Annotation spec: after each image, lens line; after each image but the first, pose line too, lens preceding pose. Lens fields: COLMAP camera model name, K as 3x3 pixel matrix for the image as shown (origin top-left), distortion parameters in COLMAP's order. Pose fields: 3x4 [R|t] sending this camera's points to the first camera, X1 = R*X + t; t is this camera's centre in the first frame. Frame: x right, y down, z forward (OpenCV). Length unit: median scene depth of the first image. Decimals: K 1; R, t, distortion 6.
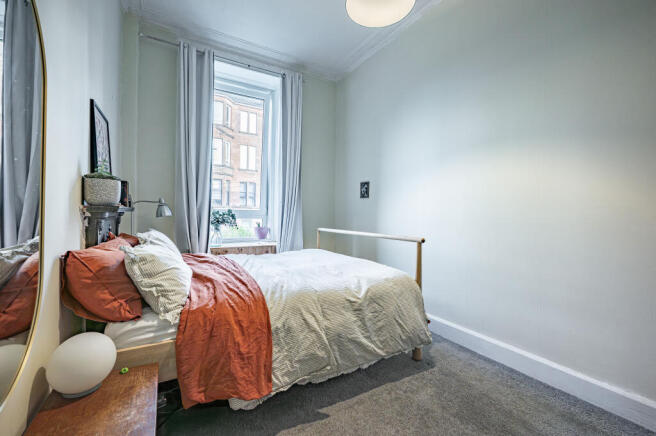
lens RADIAL K [[272.2, 0, 328.0], [0, 272.2, 218.0], [0, 0, 1]] dist [-0.000481, -0.000032]
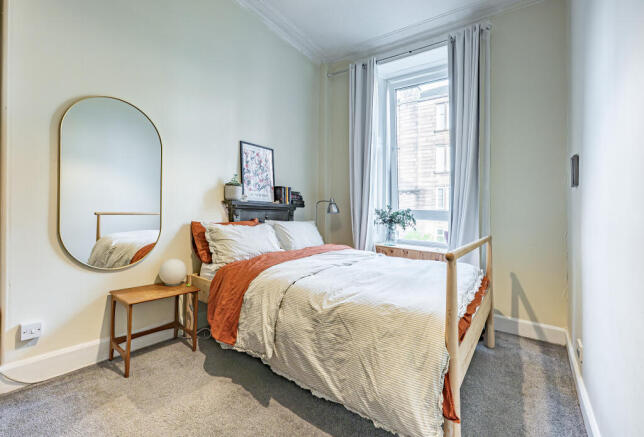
lens RADIAL K [[293.1, 0, 322.0], [0, 293.1, 218.5], [0, 0, 1]] dist [-0.000593, -0.000096]
pose [[0.388028, 0.027995, -0.921222, 0.894097], [-0.052957, 0.998564, 0.008039, 0.017605], [0.920125, 0.045666, 0.388953, 0.629064]]
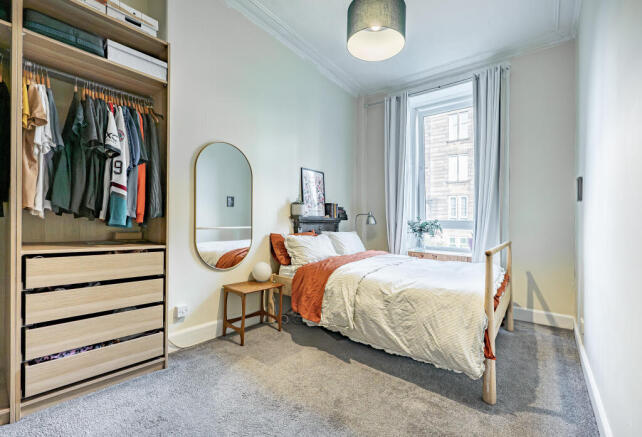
lens RADIAL K [[290.5, 0, 316.7], [0, 290.5, 237.2], [0, 0, 1]] dist [0.000006, -0.000120]
pose [[0.346015, 0.047923, -0.937004, 1.122669], [-0.036067, 0.998636, 0.037756, 0.022767], [0.937536, 0.020730, 0.347271, 0.261598]]
